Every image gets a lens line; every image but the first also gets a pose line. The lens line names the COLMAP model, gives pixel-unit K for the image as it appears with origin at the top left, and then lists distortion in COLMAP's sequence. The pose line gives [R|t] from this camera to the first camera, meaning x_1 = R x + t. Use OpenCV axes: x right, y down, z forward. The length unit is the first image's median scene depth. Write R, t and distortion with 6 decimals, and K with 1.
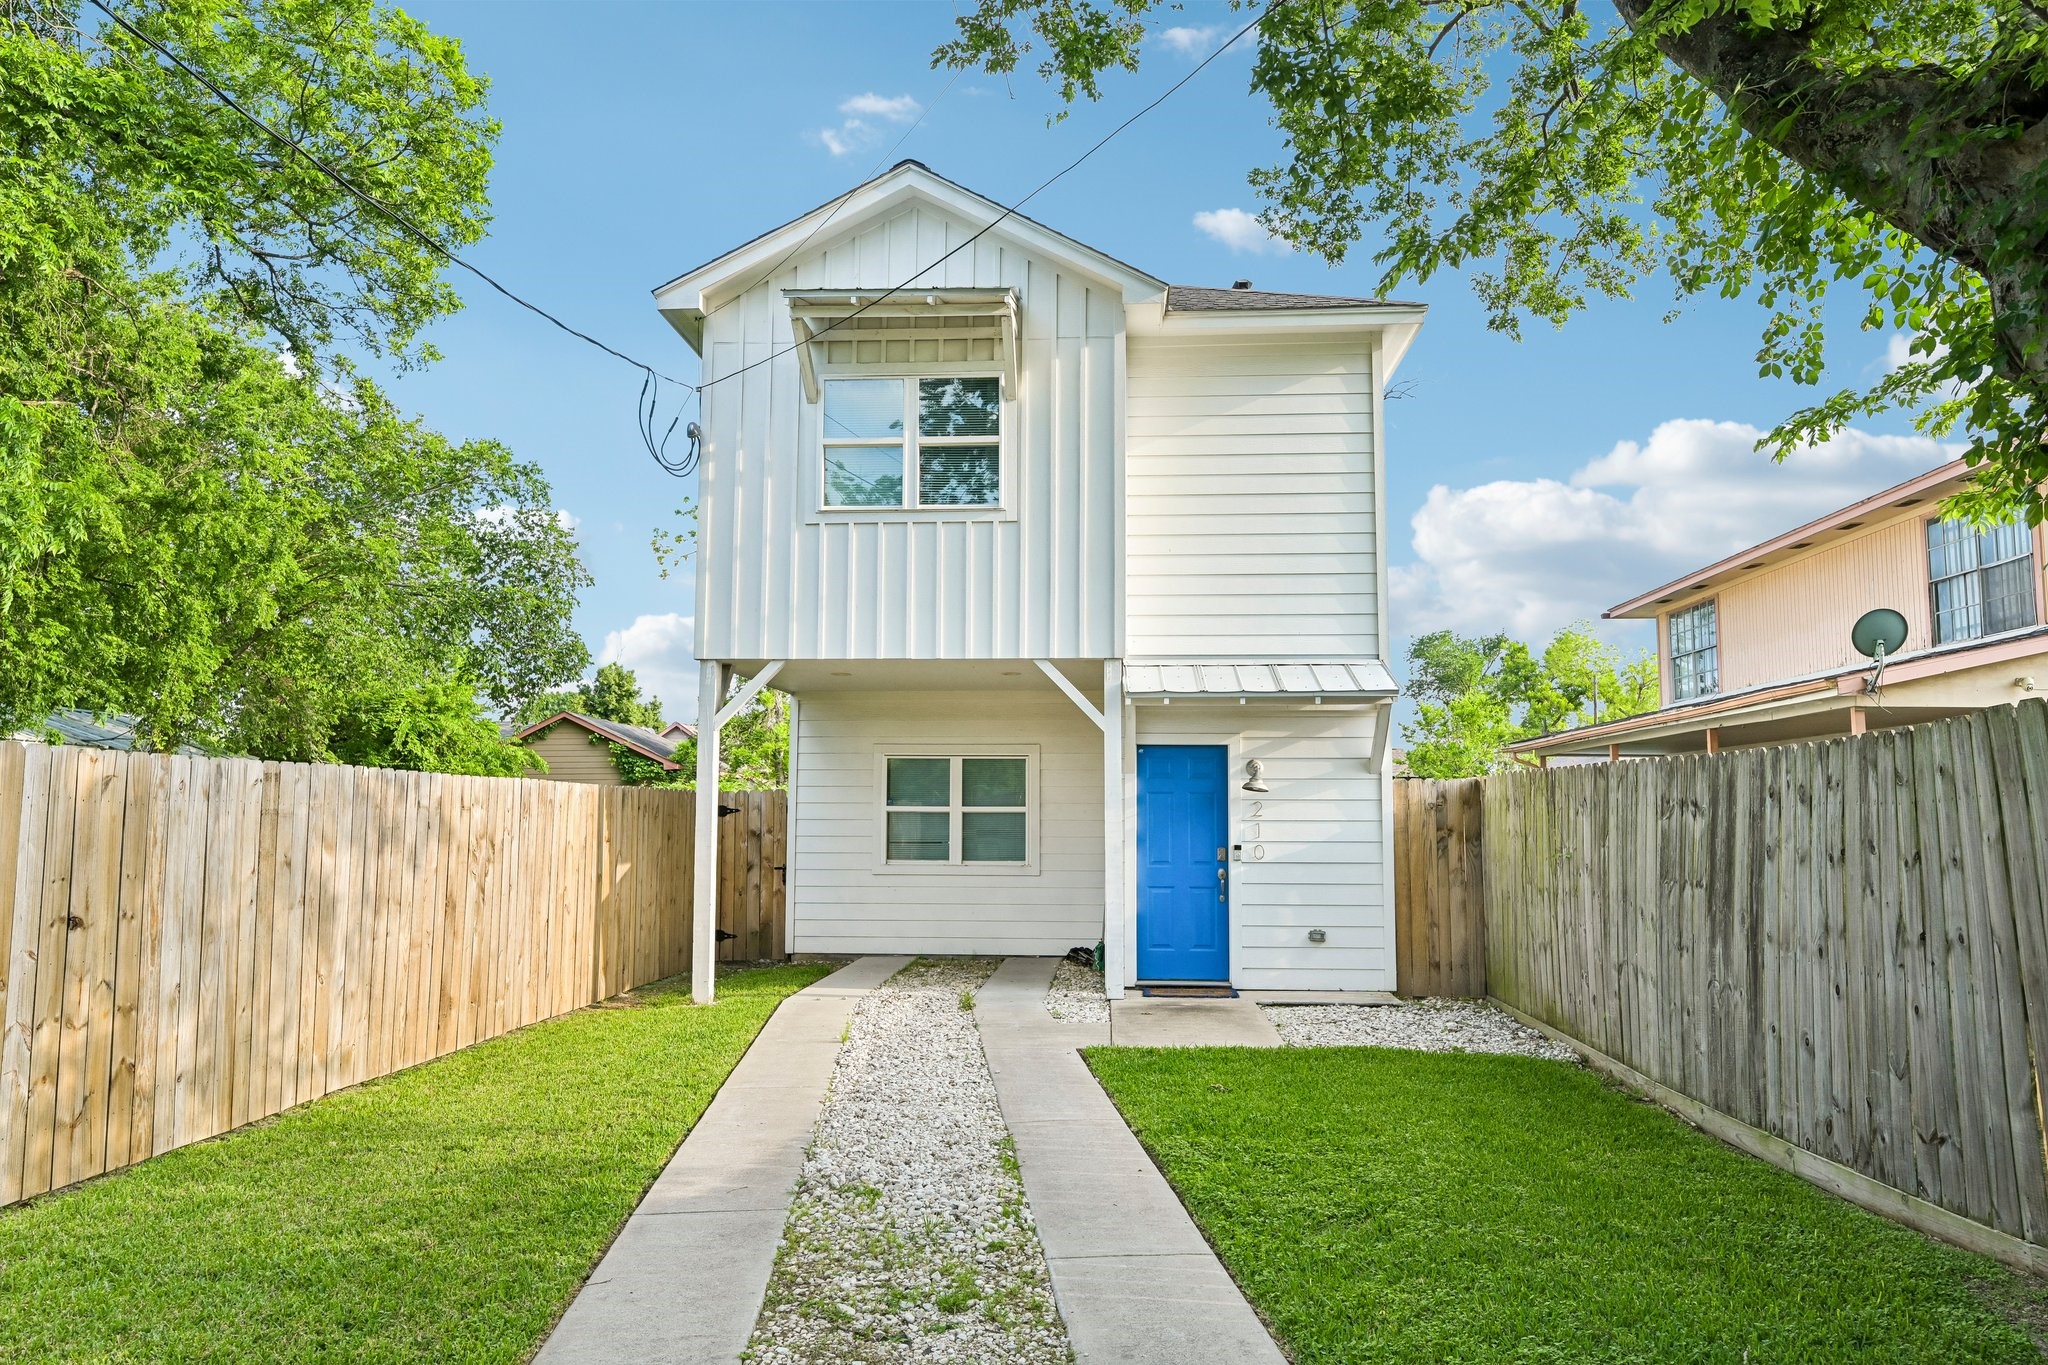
lens RADIAL K [[1364.4, 0, 1028.3], [0, 1364.4, 686.4], [0, 0, 1]] dist [-0.001043, 0.003537]
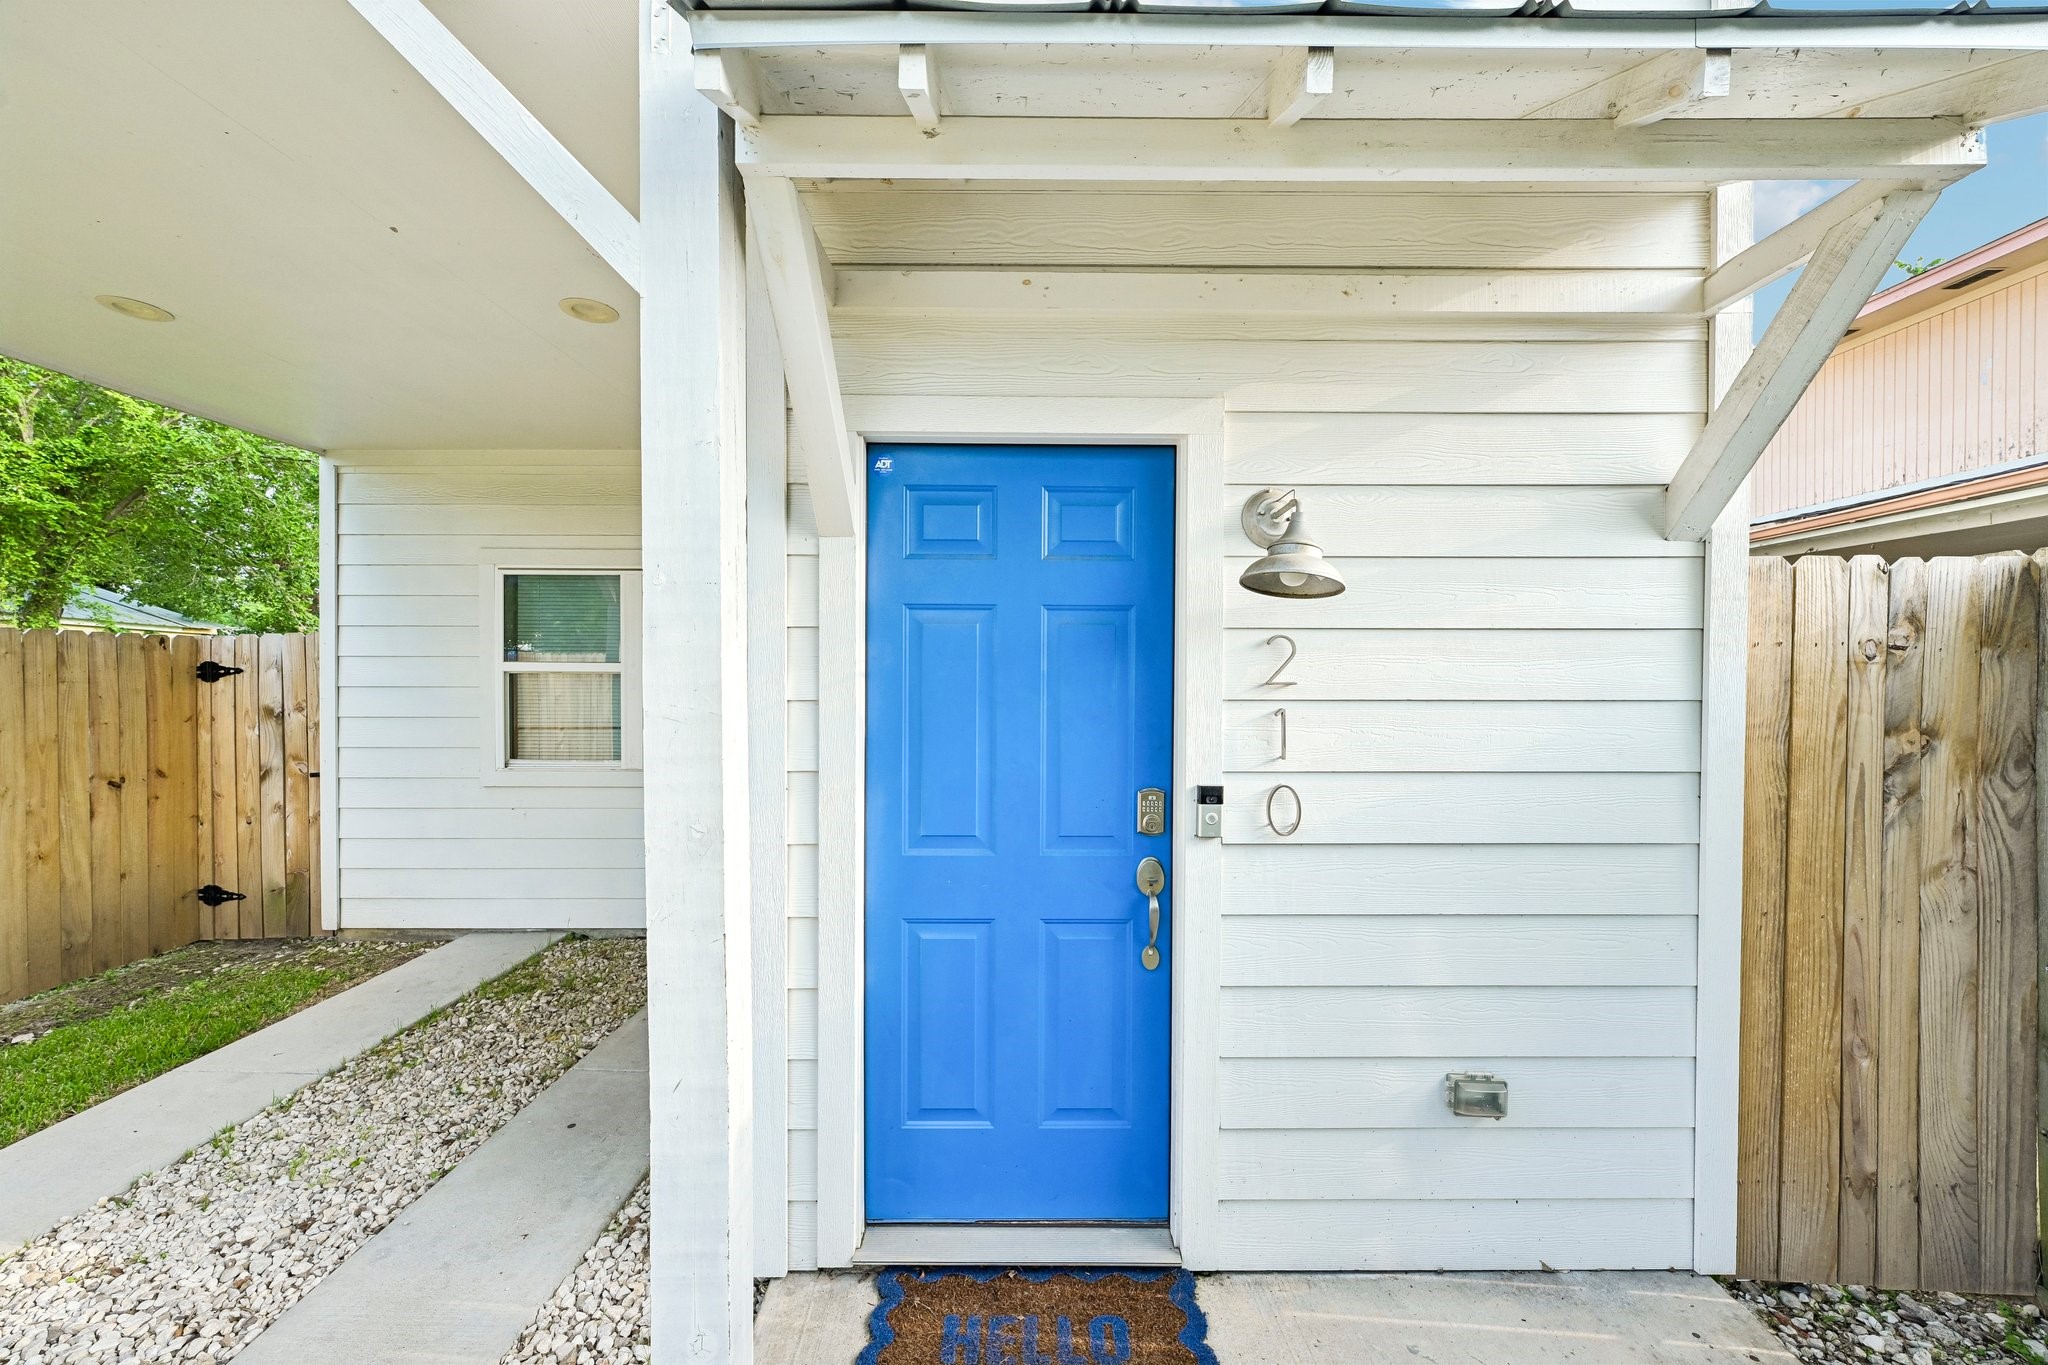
lens RADIAL K [[805.4, 0, 1028.3], [0, 805.4, 686.6], [0, 0, 1]] dist [-0.001379, 0.000412]
pose [[0.997700, -0.001916, 0.067761, 0.103535], [-0.005378, 0.994213, 0.107288, 0.077433], [-0.067574, -0.107406, 0.991916, 0.834758]]
